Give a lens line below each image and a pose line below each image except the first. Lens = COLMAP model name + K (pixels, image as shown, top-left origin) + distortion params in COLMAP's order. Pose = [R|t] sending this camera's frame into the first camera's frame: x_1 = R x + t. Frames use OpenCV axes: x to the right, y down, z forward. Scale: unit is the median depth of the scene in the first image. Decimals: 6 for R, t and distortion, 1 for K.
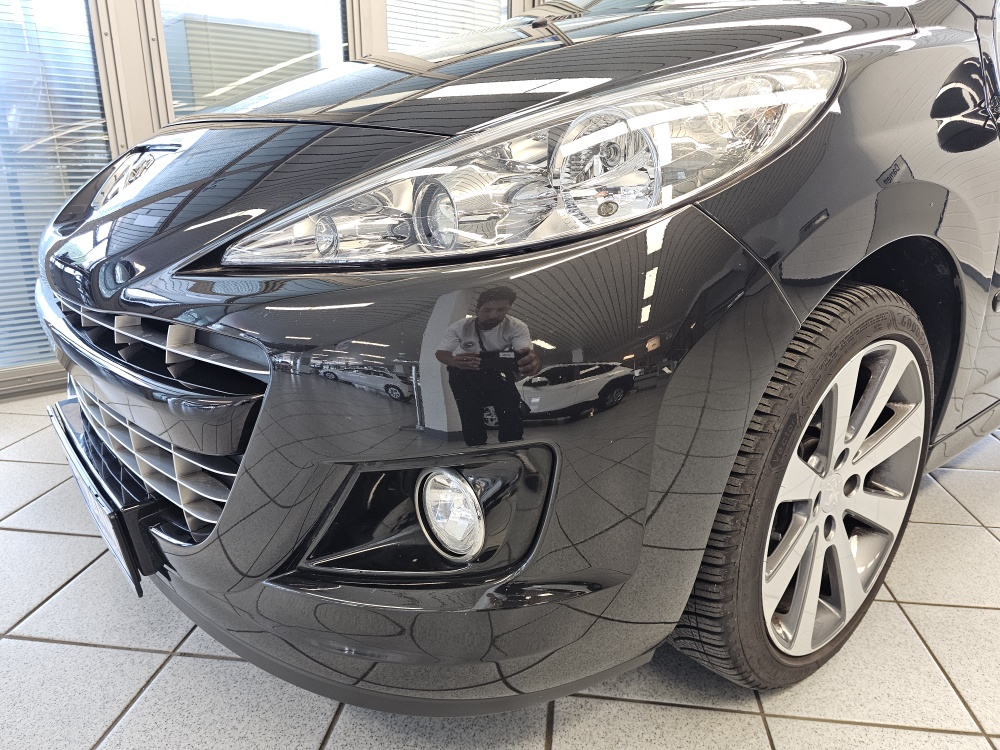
lens RADIAL K [[720.6, 0, 498.3], [0, 720.6, 371.8], [0, 0, 1]] dist [0.039594, -0.001268]
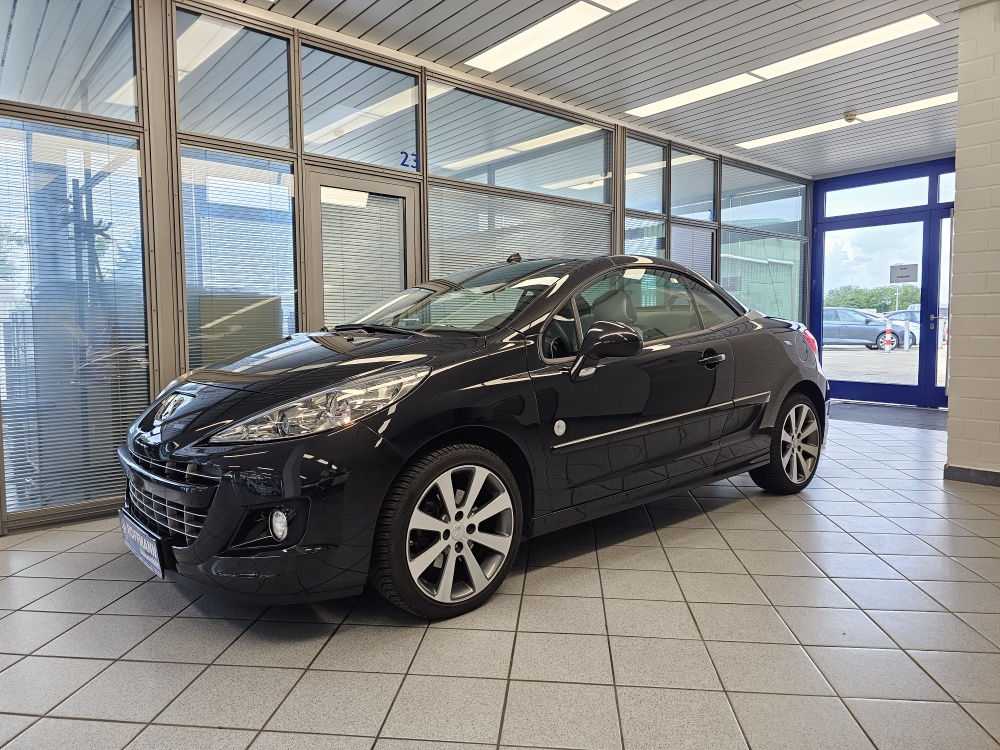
lens RADIAL K [[678.2, 0, 500.1], [0, 678.2, 368.5], [0, 0, 1]] dist [0.075294, -0.075224]
pose [[0.999129, -0.006825, 0.041165, 0.632371], [0.016049, 0.973499, -0.228126, 0.195690], [-0.038517, 0.228588, 0.972761, -1.675125]]
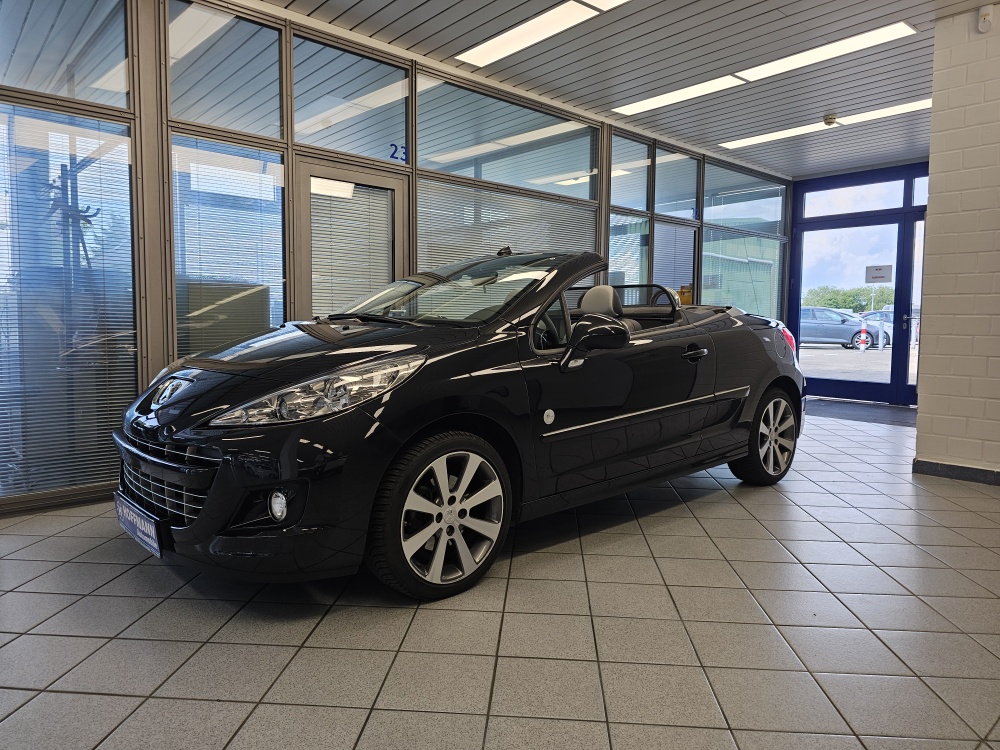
lens RADIAL K [[683.7, 0, 500.7], [0, 683.7, 367.5], [0, 0, 1]] dist [0.069740, -0.074328]
pose [[0.997390, 0.006434, 0.071908, 0.573930], [0.009714, 0.975005, -0.221970, 0.244459], [-0.071539, 0.222089, 0.972398, -1.784543]]
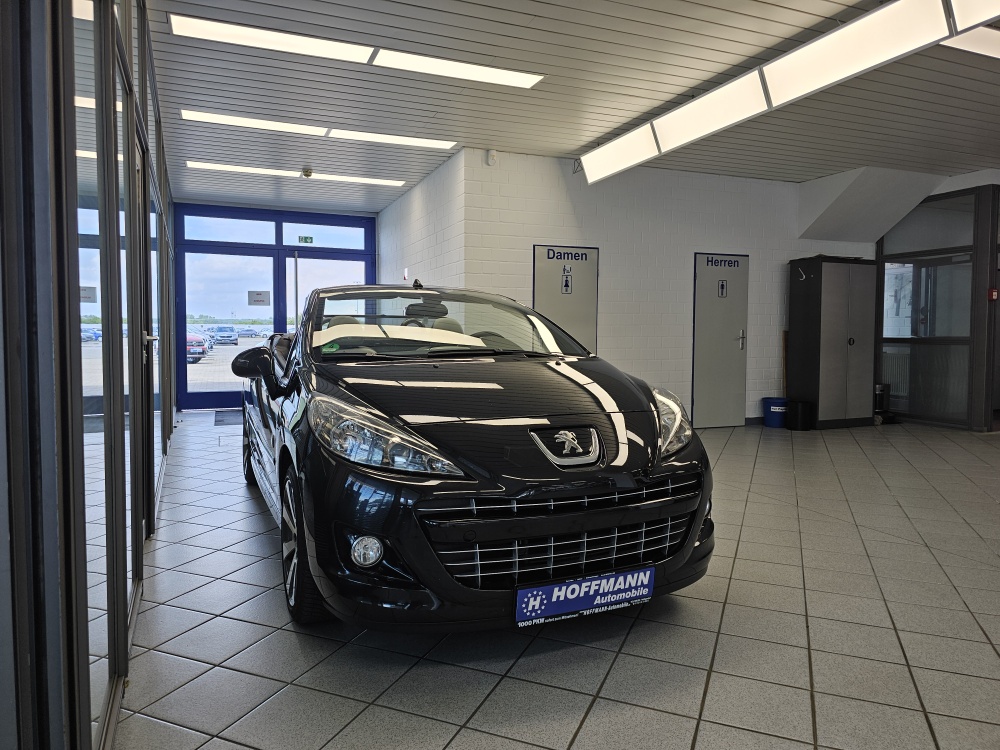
lens RADIAL K [[678.2, 0, 500.1], [0, 678.2, 368.5], [0, 0, 1]] dist [0.075294, -0.075224]
pose [[0.232439, -0.047278, 0.971461, -3.485671], [0.278651, 0.960185, -0.019942, -0.681081], [-0.931840, 0.275335, 0.236358, 0.915419]]
